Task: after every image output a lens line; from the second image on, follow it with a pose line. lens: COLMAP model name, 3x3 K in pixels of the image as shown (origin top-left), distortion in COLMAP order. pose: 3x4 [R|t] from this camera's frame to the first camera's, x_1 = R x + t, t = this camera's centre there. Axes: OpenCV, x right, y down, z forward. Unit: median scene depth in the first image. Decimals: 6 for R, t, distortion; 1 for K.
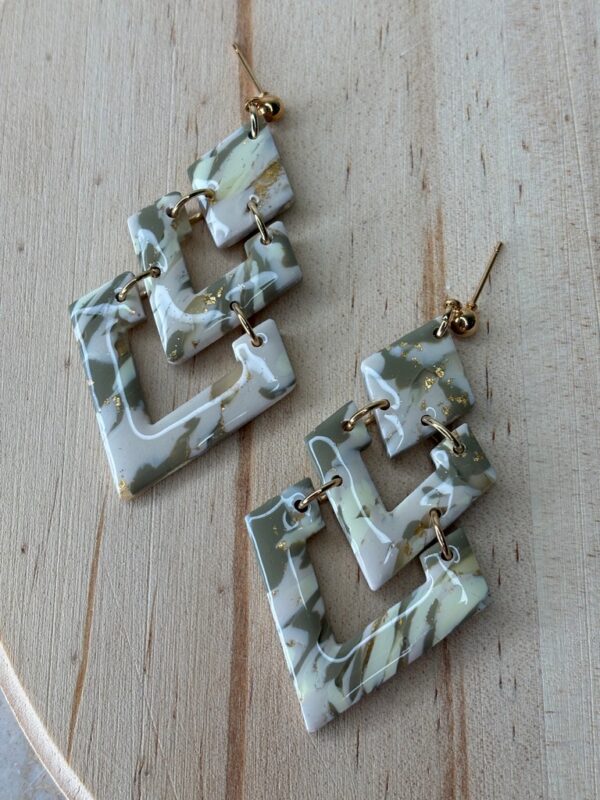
lens RADIAL K [[1250.8, 0, 300.0], [0, 1250.8, 400.0], [0, 0, 1]] dist [0.292806, -1.496350]
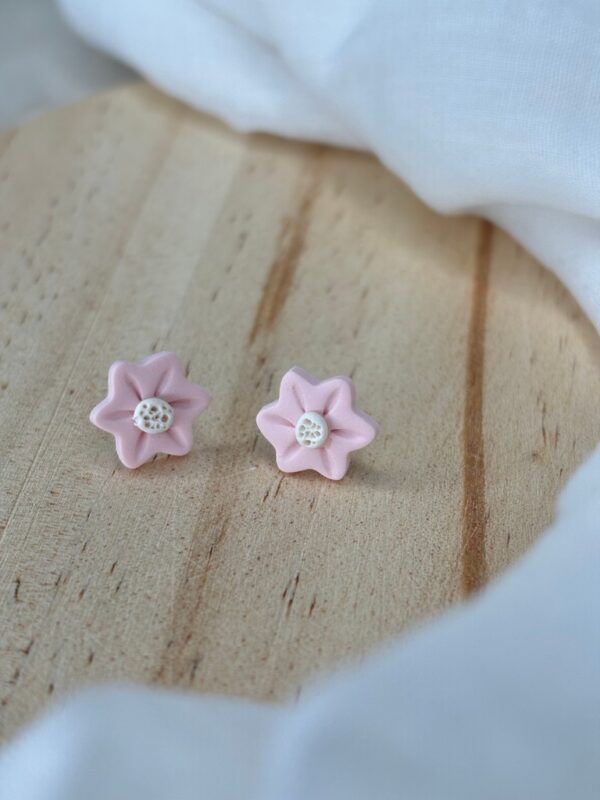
lens RADIAL K [[1272.0, 0, 301.3], [0, 1272.0, 401.1], [0, 0, 1]] dist [0.287354, -1.510502]
pose [[-0.985637, -0.017482, 0.167968, -0.071746], [0.163656, -0.344244, 0.924507, -0.988510], [0.041660, 0.938717, 0.342161, 0.763474]]
